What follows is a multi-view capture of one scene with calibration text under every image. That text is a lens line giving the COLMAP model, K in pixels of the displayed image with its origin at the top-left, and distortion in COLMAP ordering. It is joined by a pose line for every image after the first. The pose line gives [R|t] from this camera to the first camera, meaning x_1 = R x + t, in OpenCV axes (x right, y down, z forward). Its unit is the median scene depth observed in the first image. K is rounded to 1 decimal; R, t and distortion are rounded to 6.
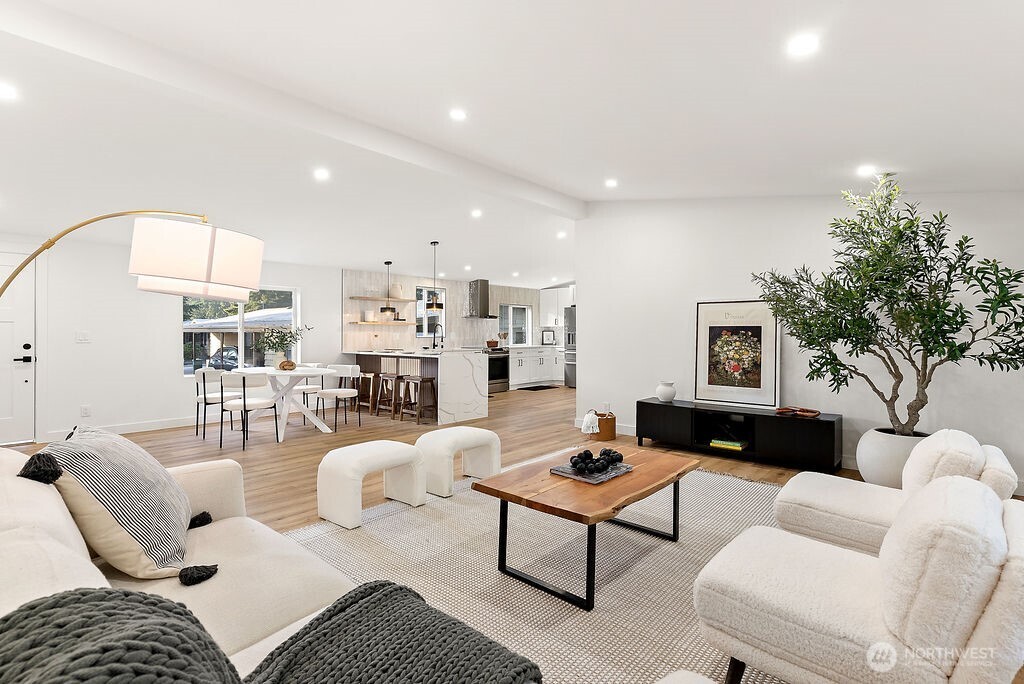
lens RADIAL K [[488.4, 0, 513.0], [0, 488.4, 335.5], [0, 0, 1]] dist [0.001469, -0.000023]
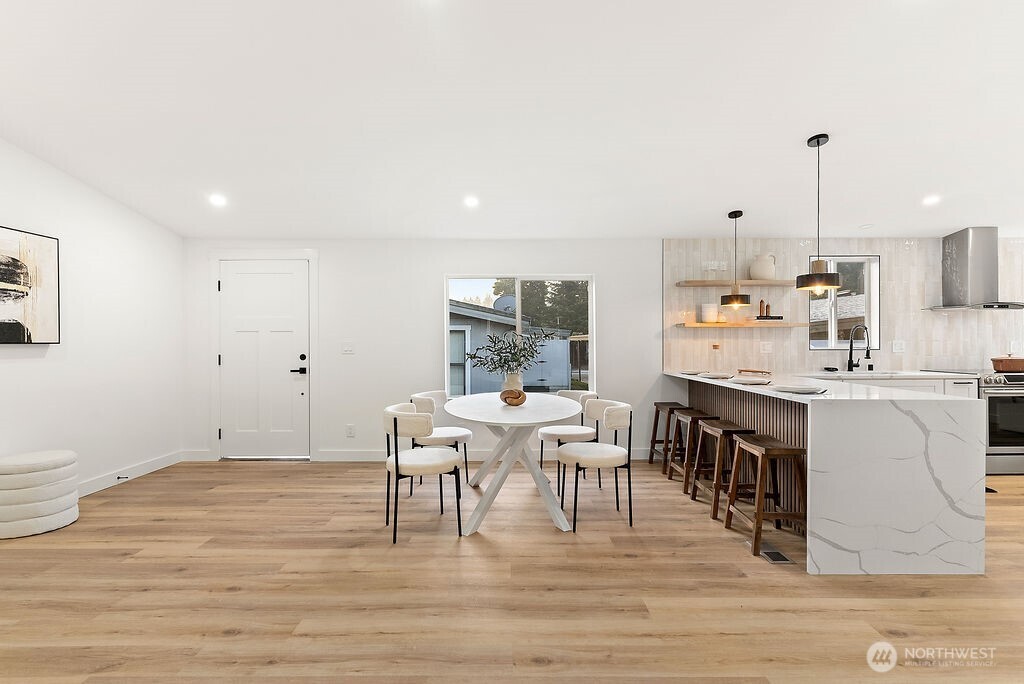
lens RADIAL K [[488.4, 0, 513.7], [0, 488.4, 339.3], [0, 0, 1]] dist [0.001469, -0.000023]
pose [[0.663528, -0.003865, -0.748141, -0.008558], [-0.000627, 0.999983, -0.005722, -0.004143], [0.748151, 0.004266, 0.663515, 0.396498]]
